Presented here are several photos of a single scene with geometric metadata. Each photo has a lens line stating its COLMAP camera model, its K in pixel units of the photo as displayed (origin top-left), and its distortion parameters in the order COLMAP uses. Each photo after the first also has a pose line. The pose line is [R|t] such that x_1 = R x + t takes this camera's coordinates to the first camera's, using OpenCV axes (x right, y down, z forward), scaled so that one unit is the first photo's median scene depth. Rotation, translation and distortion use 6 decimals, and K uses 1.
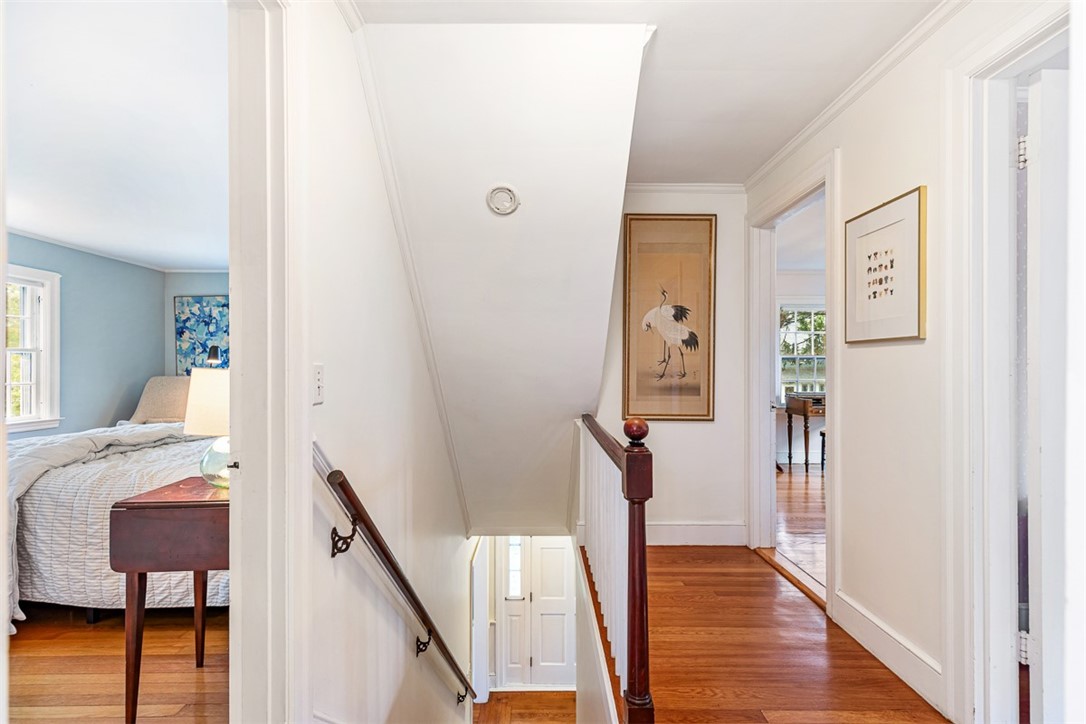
lens RADIAL K [[491.2, 0, 541.7], [0, 491.2, 367.2], [0, 0, 1]] dist [0.006853, -0.000950]
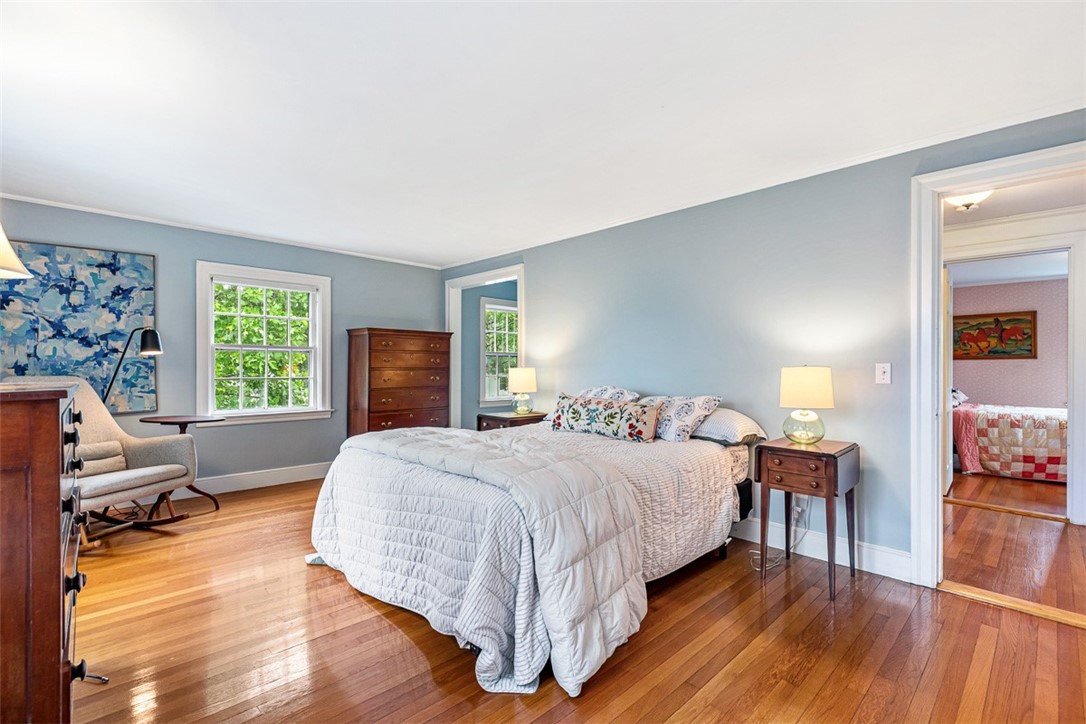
lens RADIAL K [[491.2, 0, 546.9], [0, 491.2, 364.7], [0, 0, 1]] dist [0.006853, -0.000950]
pose [[0.713997, 0.002534, 0.700144, -1.348276], [-0.006675, 0.999973, 0.003188, -0.003650], [-0.700117, -0.006949, 0.713994, 0.267824]]
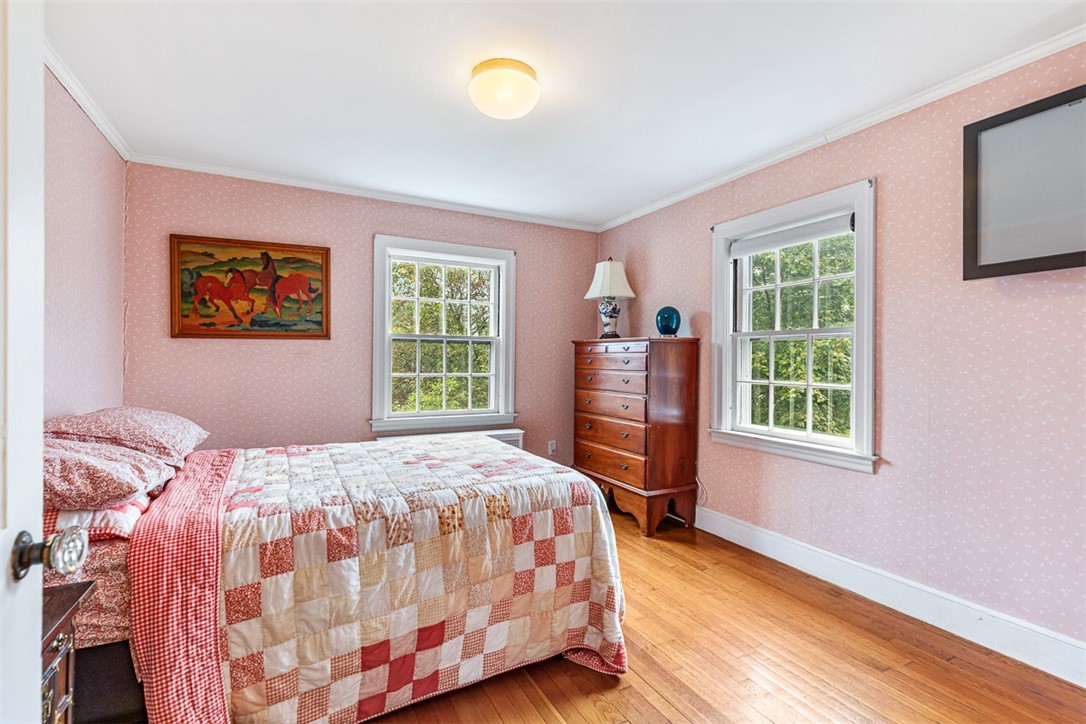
lens RADIAL K [[491.2, 0, 538.2], [0, 491.2, 359.5], [0, 0, 1]] dist [0.006853, -0.000950]
pose [[-0.462422, -0.004751, 0.886647, 0.538887], [-0.013098, 0.999913, -0.001473, 0.004895], [-0.886563, -0.012294, -0.462444, 0.413192]]
